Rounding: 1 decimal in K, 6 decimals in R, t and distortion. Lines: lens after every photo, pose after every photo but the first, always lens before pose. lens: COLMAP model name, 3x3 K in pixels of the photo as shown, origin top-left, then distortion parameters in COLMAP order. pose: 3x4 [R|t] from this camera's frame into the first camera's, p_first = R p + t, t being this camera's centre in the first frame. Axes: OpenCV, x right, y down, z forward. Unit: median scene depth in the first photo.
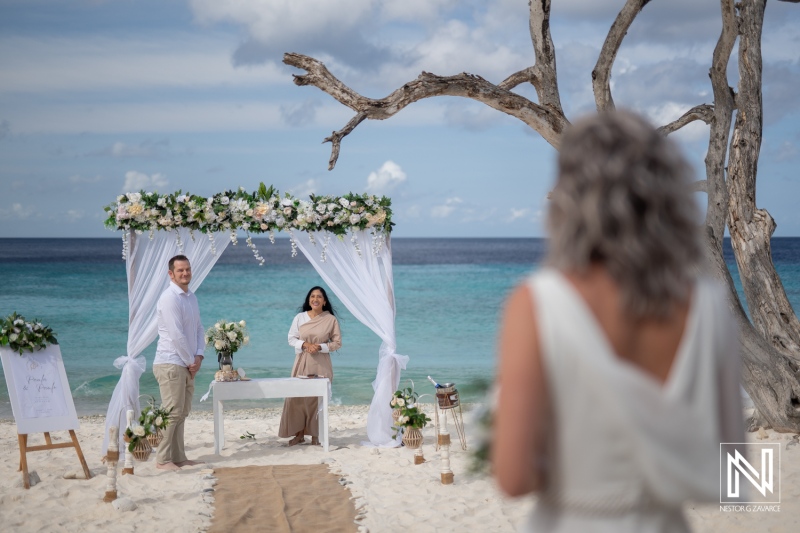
lens RADIAL K [[1128.5, 0, 403.7], [0, 1128.5, 255.8], [0, 0, 1]] dist [0.010674, 0.017914]
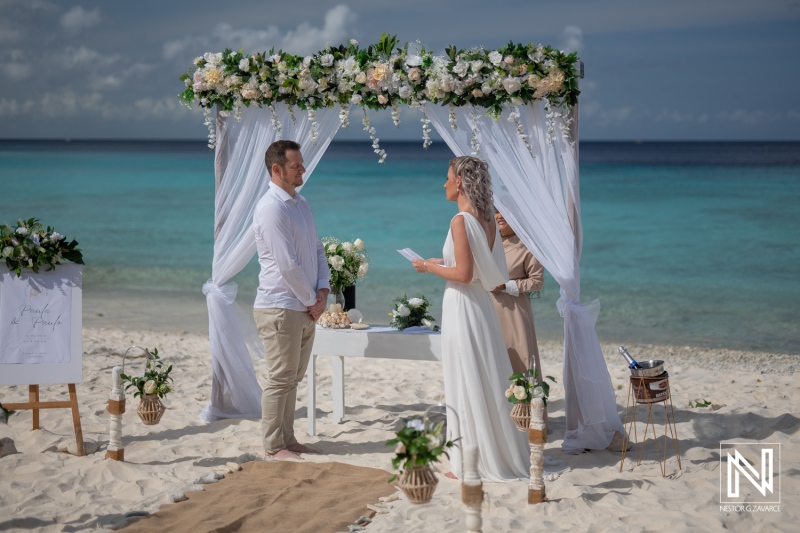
lens RADIAL K [[1109.0, 0, 400.0], [0, 1109.0, 266.5], [0, 0, 1]] dist [0.015317, 0.055009]
pose [[0.893446, 0.054637, -0.445835, 0.181026], [-0.010919, 0.994923, 0.100045, 0.006363], [0.449038, -0.084516, 0.889507, 0.425330]]
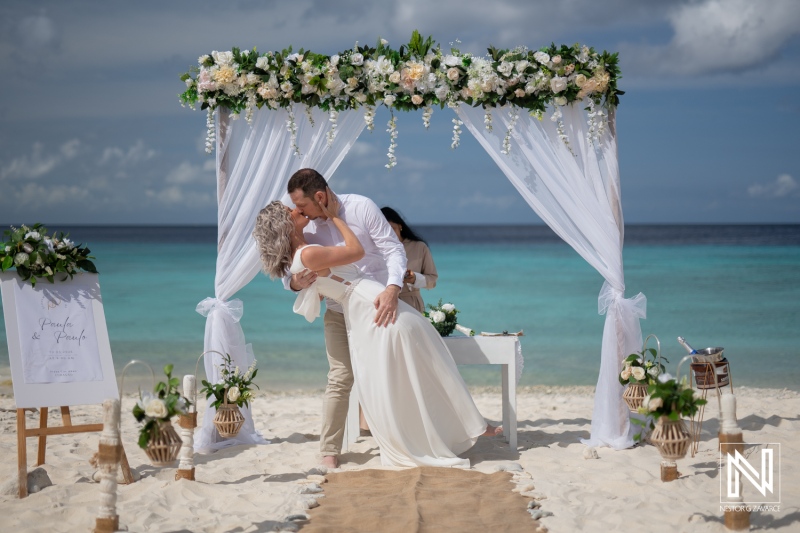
lens RADIAL K [[1128.5, 0, 403.7], [0, 1128.5, 255.8], [0, 0, 1]] dist [0.010674, 0.017914]
pose [[0.983719, 0.004007, -0.179669, -0.015021], [-0.001659, 0.999911, 0.013215, 0.055481], [0.179706, -0.012702, 0.983638, 0.366597]]
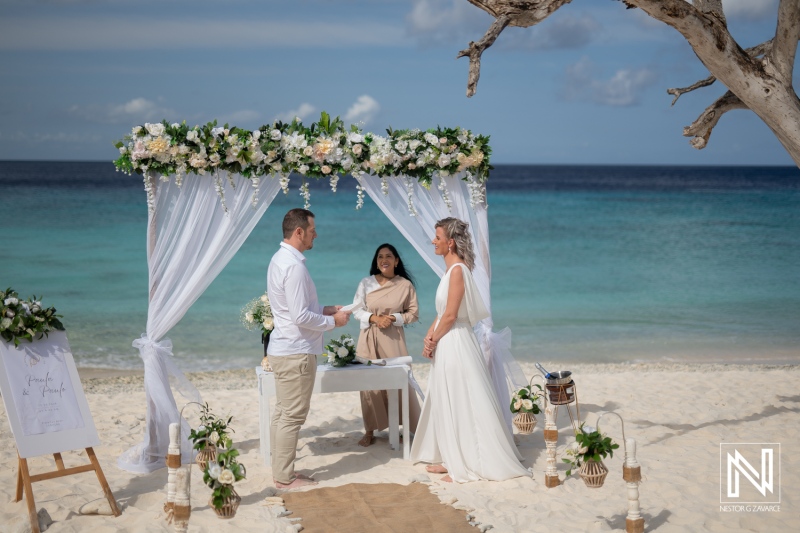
lens RADIAL K [[1109.0, 0, 400.0], [0, 1109.0, 266.5], [0, 0, 1]] dist [0.015317, 0.055009]
pose [[0.997209, 0.001343, 0.074653, -0.131270], [-0.007055, 0.997059, 0.076306, -0.018319], [-0.074331, -0.076620, 0.994286, 0.245863]]
